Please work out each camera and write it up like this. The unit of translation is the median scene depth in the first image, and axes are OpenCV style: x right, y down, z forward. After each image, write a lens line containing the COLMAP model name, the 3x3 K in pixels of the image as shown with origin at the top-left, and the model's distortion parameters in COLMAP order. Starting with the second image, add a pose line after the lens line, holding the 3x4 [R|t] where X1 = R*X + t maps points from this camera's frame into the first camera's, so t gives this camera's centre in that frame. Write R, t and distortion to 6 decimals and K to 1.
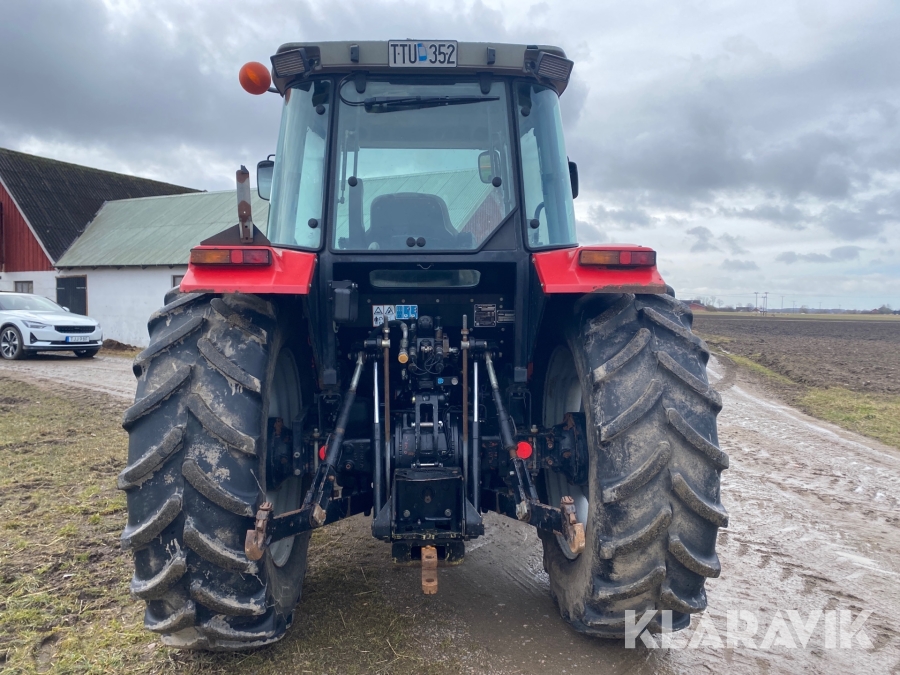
lens RADIAL K [[640.6, 0, 450.0], [0, 640.6, 337.5], [0, 0, 1]] dist [0.004741, 0.001299]
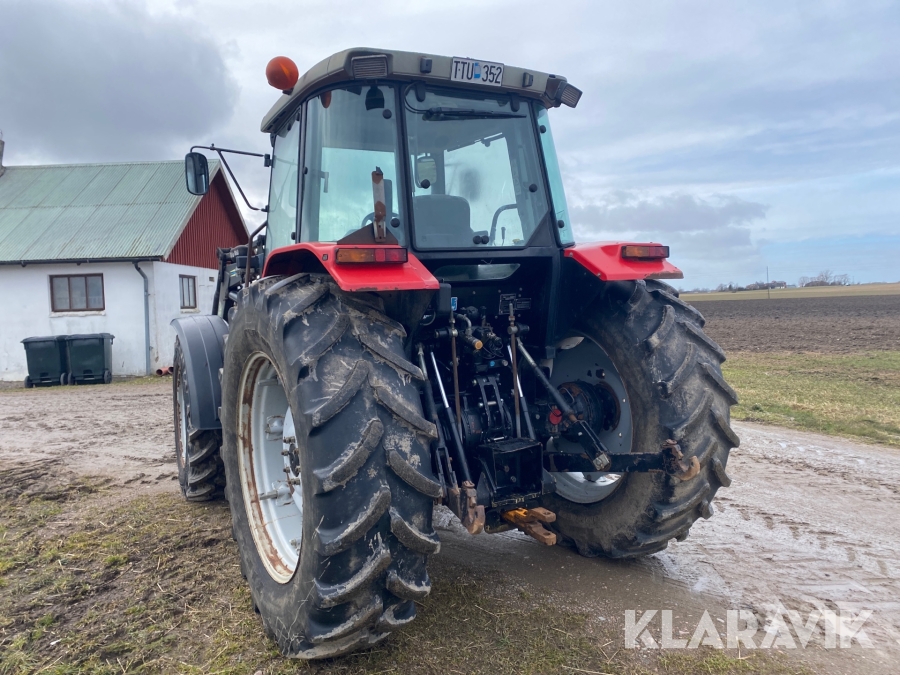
lens RADIAL K [[641.7, 0, 458.9], [0, 641.7, 323.5], [0, 0, 1]] dist [0.046792, -0.058428]
pose [[0.895718, -0.059659, 0.440602, -0.671525], [0.070958, 0.997437, -0.009198, 0.004725], [-0.438924, 0.039503, 0.897655, 0.020502]]
